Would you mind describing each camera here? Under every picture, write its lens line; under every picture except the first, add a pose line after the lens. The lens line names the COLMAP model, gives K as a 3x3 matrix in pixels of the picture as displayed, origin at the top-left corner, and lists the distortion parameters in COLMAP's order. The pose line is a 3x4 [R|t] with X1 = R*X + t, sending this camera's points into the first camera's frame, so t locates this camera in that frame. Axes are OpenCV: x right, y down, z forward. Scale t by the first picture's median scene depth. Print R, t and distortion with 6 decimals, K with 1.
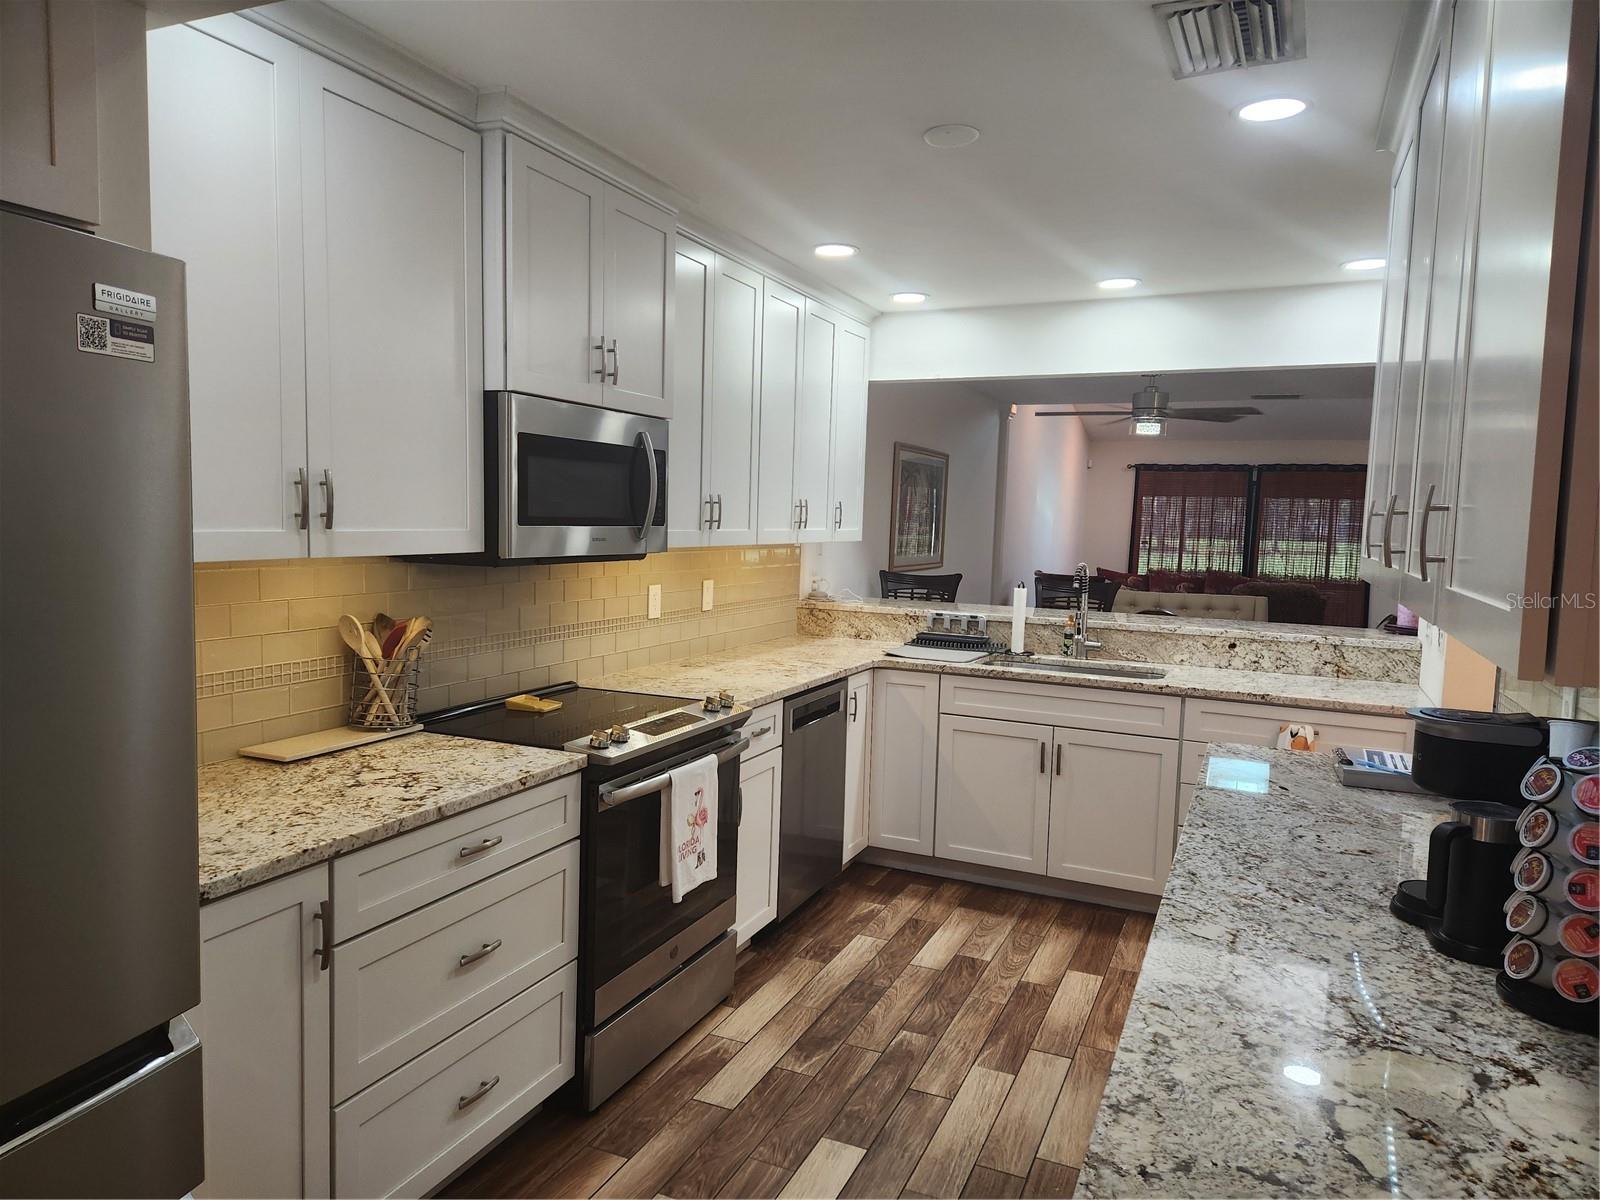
lens RADIAL K [[1067.1, 0, 803.3], [0, 1067.1, 618.6], [0, 0, 1]] dist [0.082960, -0.077018]
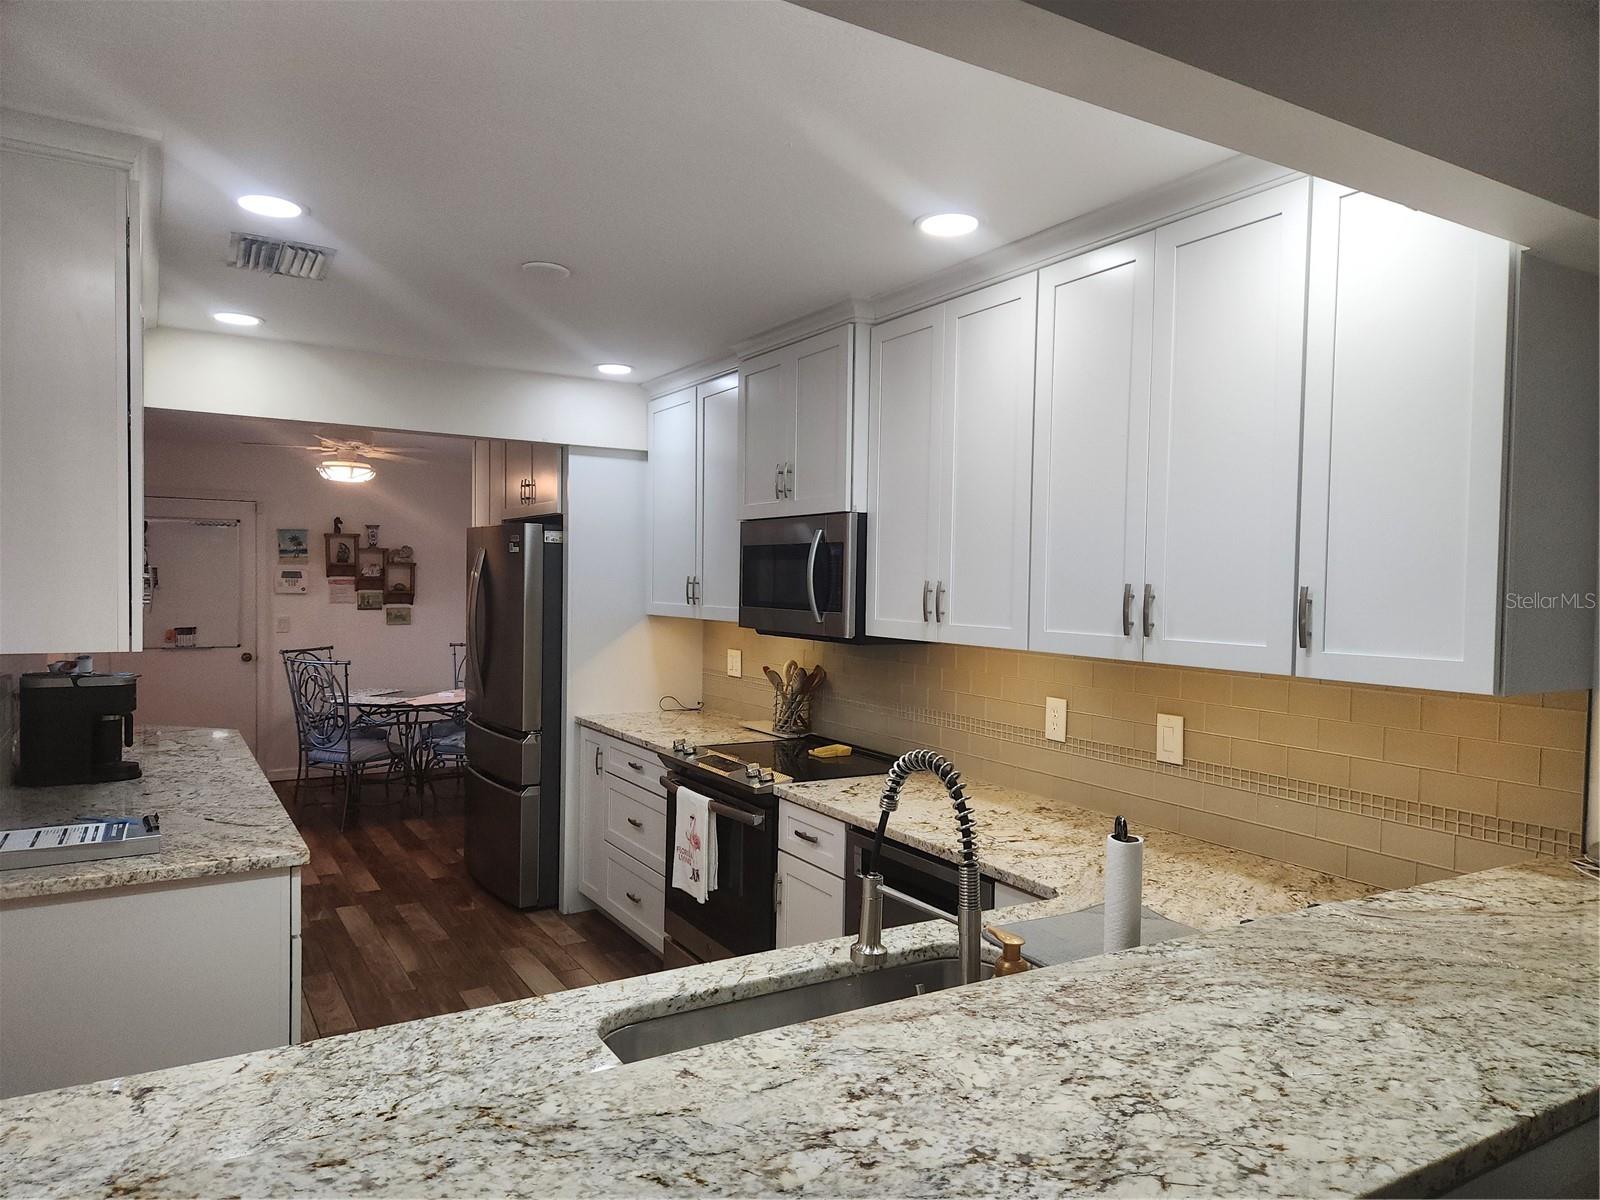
lens RADIAL K [[1067.1, 0, 803.3], [0, 1067.1, 618.6], [0, 0, 1]] dist [0.082960, -0.077018]
pose [[-0.574581, -0.005928, -0.818426, 0.586439], [-0.113173, 0.990943, 0.072277, -0.119346], [0.810585, 0.134153, -0.570048, 1.226215]]
